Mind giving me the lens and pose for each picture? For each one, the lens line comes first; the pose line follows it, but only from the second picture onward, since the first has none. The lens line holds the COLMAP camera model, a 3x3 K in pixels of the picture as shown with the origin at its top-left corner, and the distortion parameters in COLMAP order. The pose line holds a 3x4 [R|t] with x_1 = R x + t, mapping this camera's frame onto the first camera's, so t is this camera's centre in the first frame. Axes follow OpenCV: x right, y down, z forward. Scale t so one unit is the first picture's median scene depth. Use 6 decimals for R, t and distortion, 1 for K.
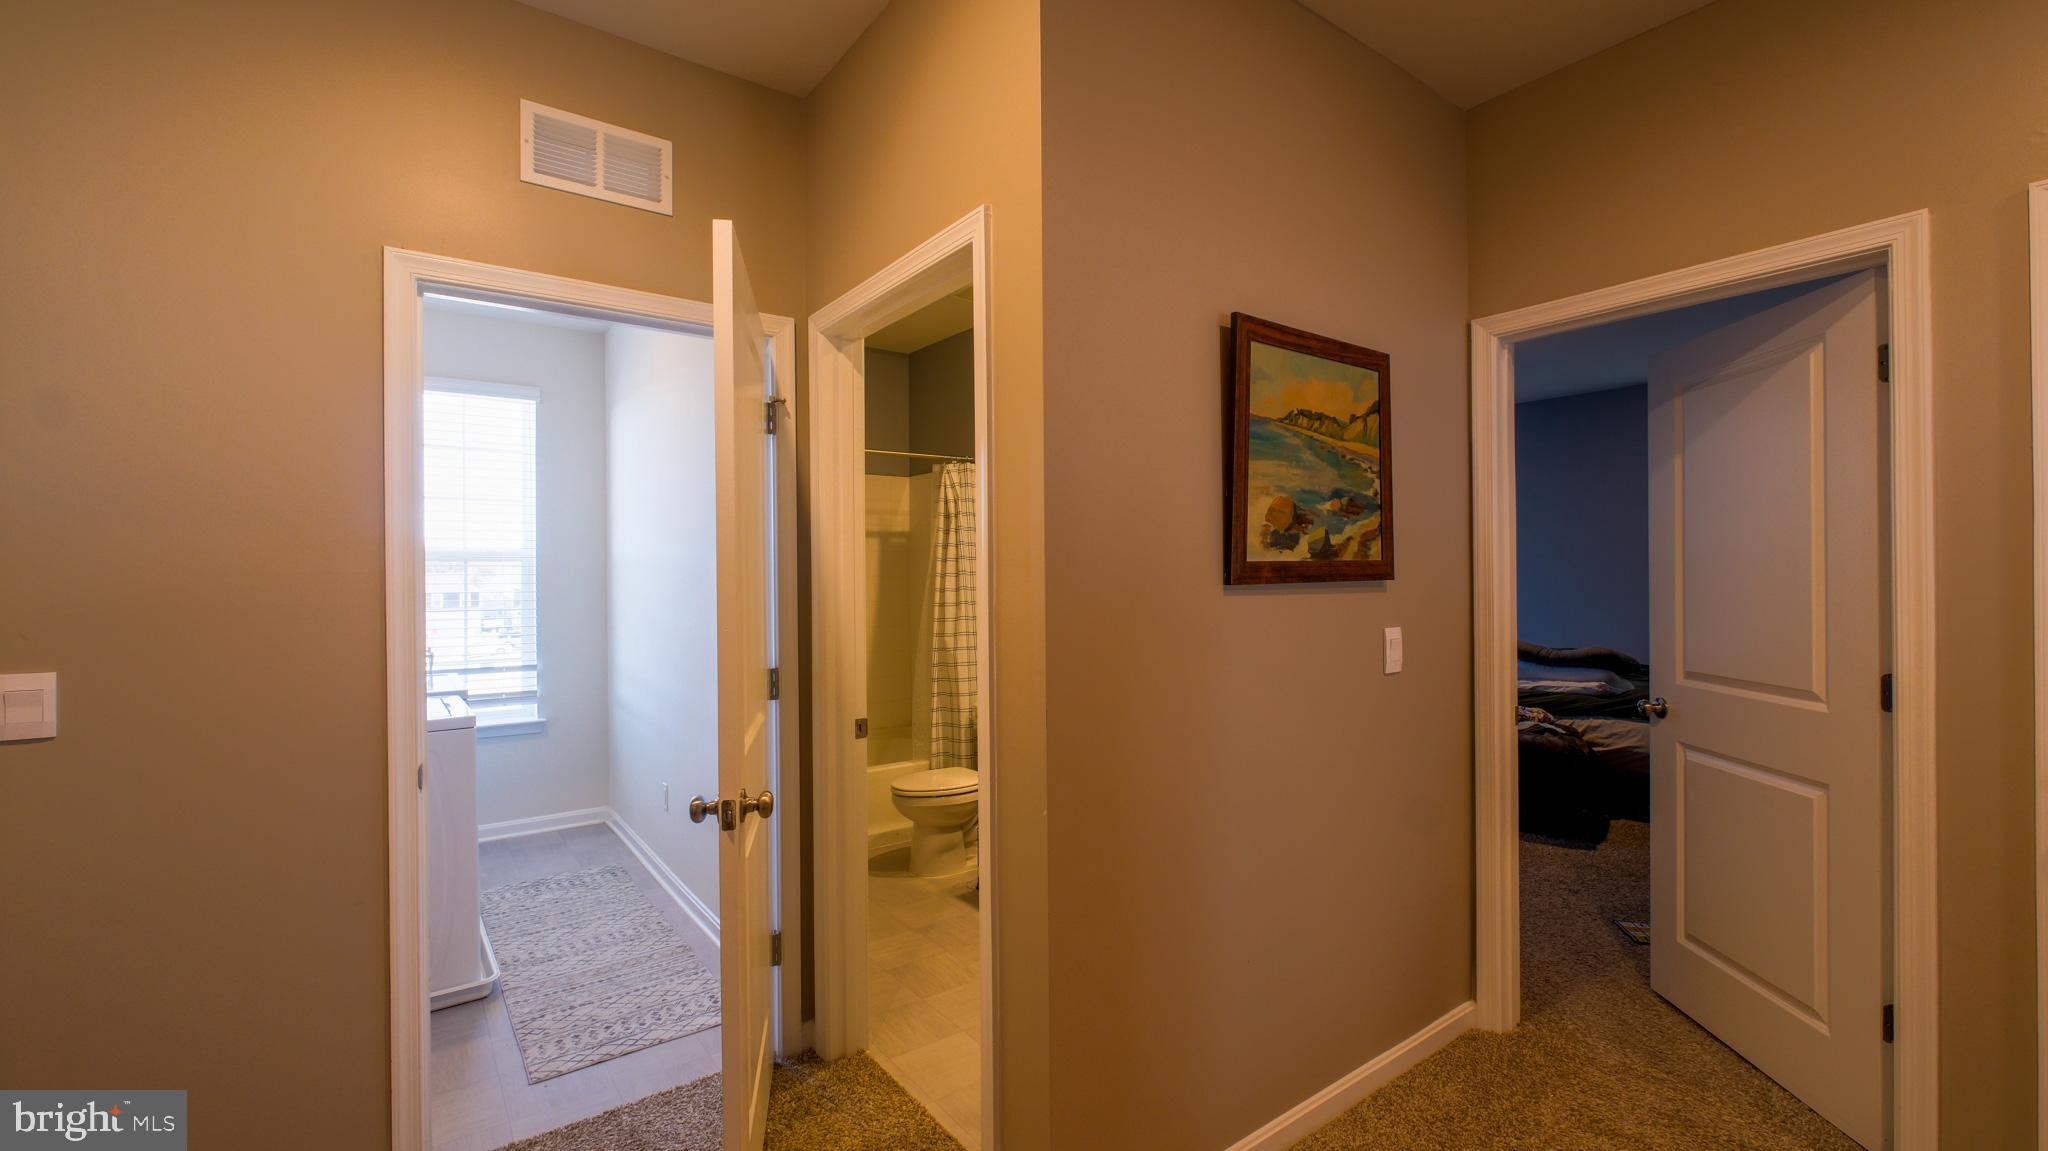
lens RADIAL K [[848.0, 0, 1024.0], [0, 848.0, 575.5], [0, 0, 1]] dist [0.002272, 0.000776]
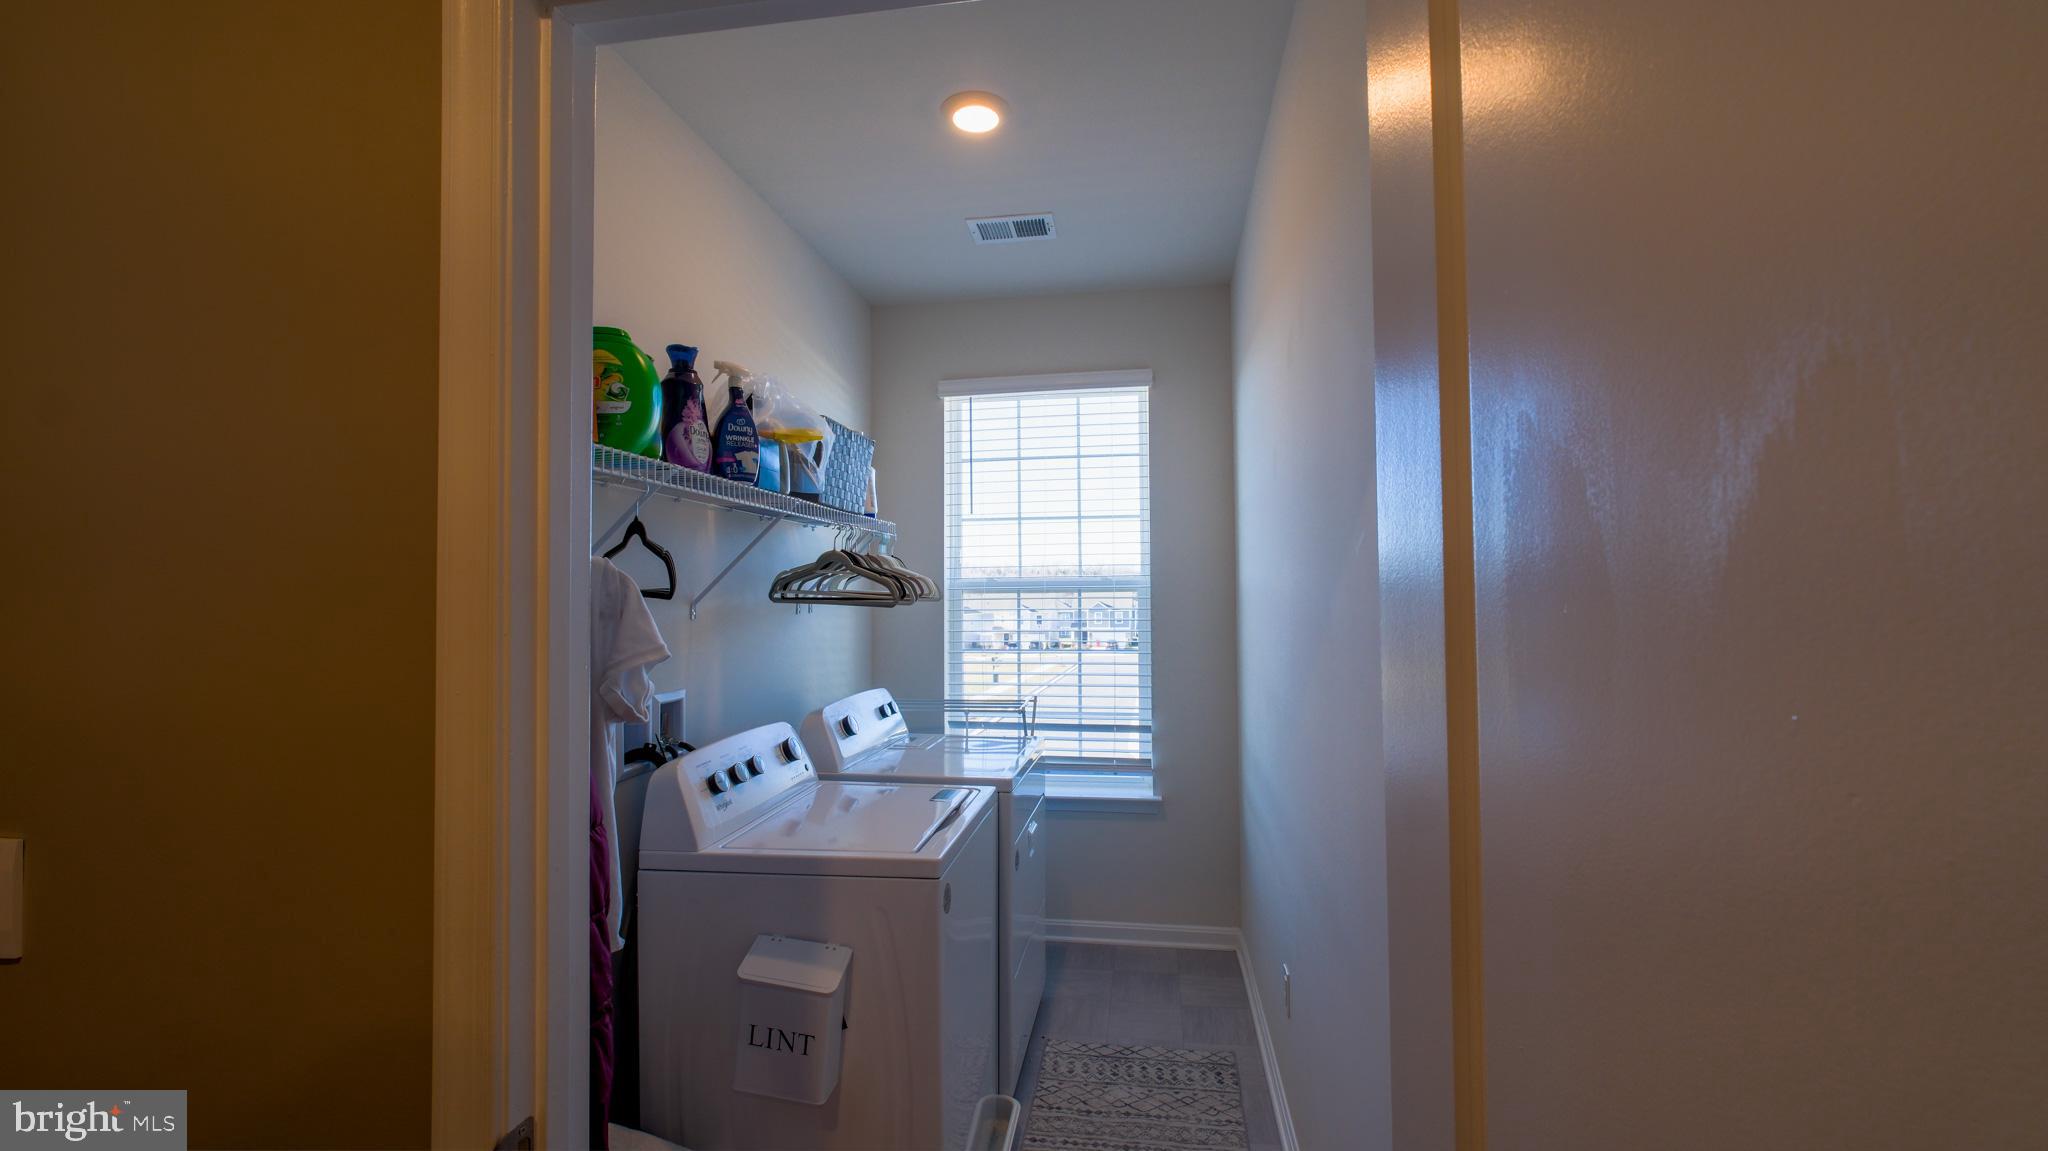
lens RADIAL K [[848.0, 0, 1024.0], [0, 848.0, 575.5], [0, 0, 1]] dist [0.002272, 0.000776]
pose [[0.701176, -0.019651, -0.712717, -0.107351], [0.004287, 0.999718, -0.023346, -0.014540], [0.712975, 0.013314, 0.701063, 0.393496]]
